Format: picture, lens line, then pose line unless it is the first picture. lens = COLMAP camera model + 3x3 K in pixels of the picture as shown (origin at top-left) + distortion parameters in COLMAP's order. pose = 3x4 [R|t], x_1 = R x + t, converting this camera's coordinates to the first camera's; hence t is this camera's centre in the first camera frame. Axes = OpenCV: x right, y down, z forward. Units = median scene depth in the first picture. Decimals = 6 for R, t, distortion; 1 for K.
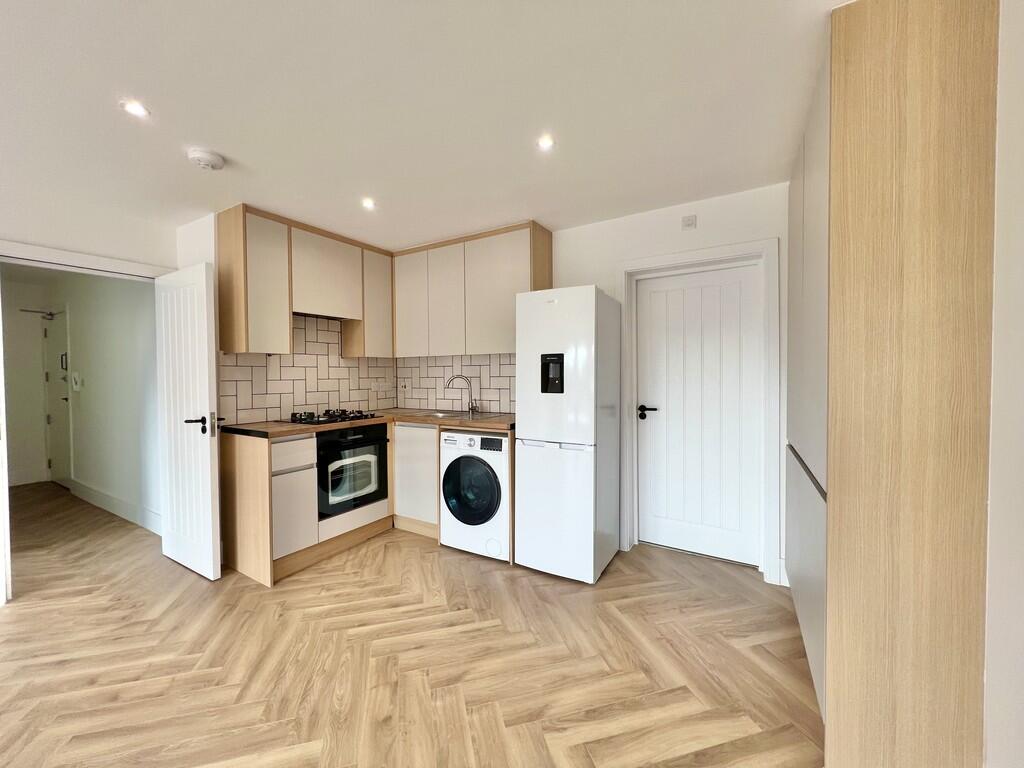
lens RADIAL K [[413.2, 0, 512.0], [0, 413.2, 384.0], [0, 0, 1]] dist [-0.002665, -0.000026]
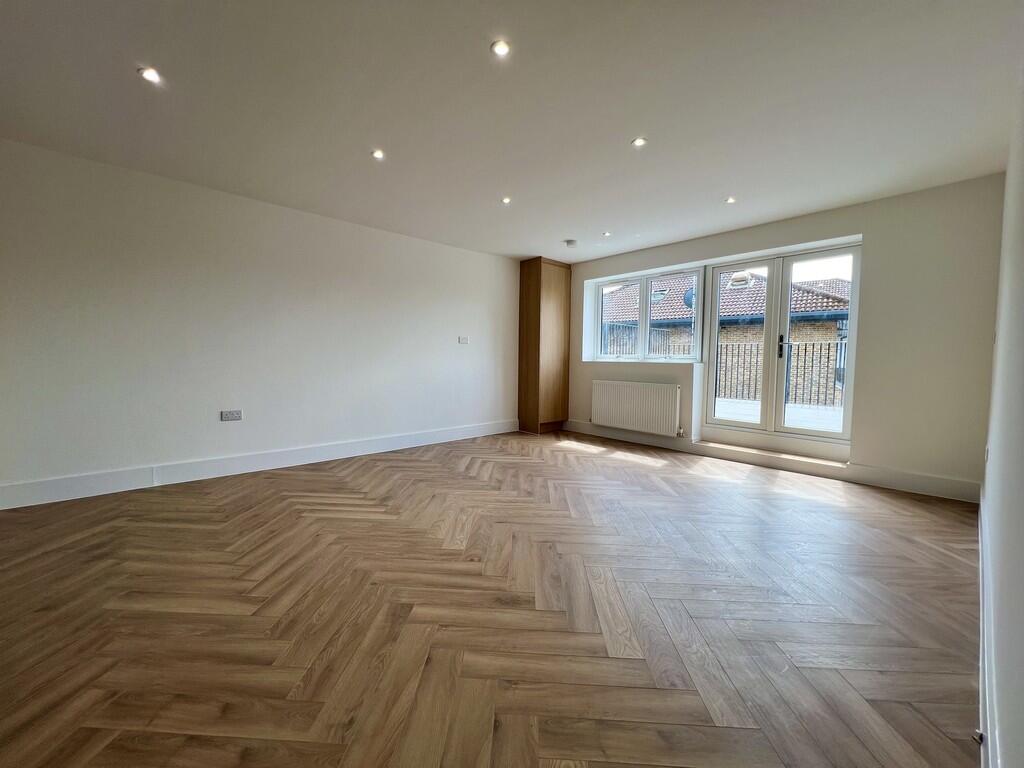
lens RADIAL K [[413.2, 0, 512.0], [0, 413.2, 384.0], [0, 0, 1]] dist [-0.002665, -0.000026]
pose [[-0.954361, -0.017352, 0.298150, -0.975617], [0.007304, 0.996656, 0.081386, 0.081951], [-0.298565, 0.079849, -0.951043, 0.881222]]
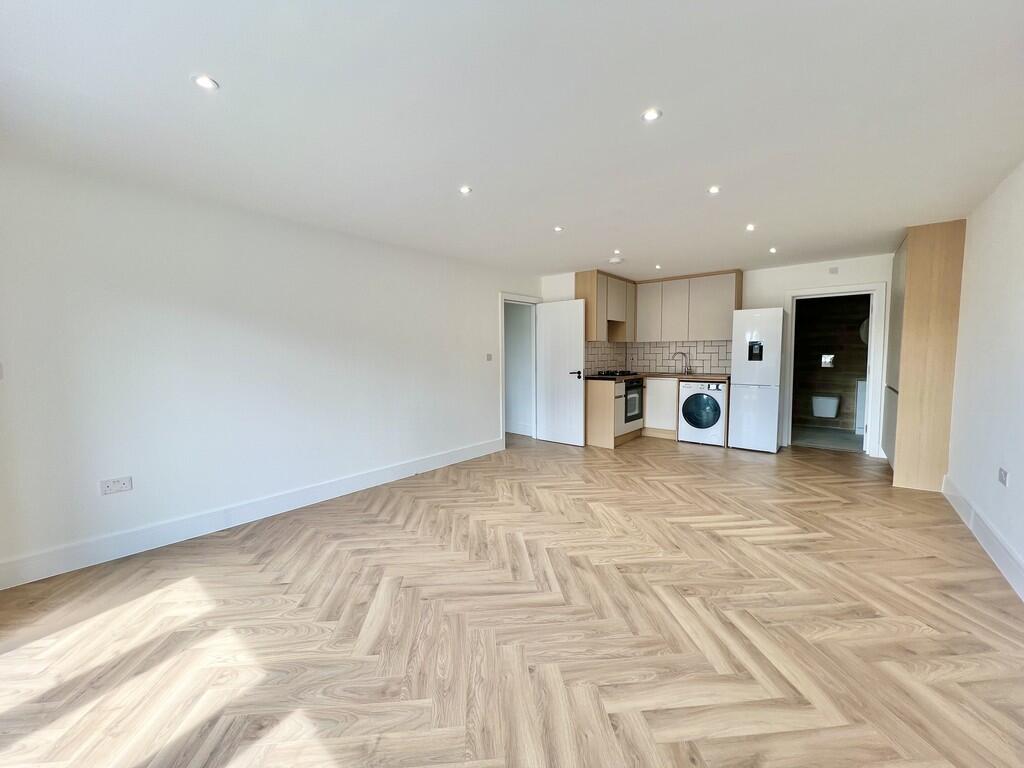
lens RADIAL K [[411.0, 0, 512.0], [0, 411.0, 384.0], [0, 0, 1]] dist [0.001653, 0.000208]
pose [[0.986460, 0.015025, -0.163315, -0.683957], [-0.006595, 0.998623, 0.052036, 0.034834], [0.163872, -0.050255, 0.985201, -1.086917]]
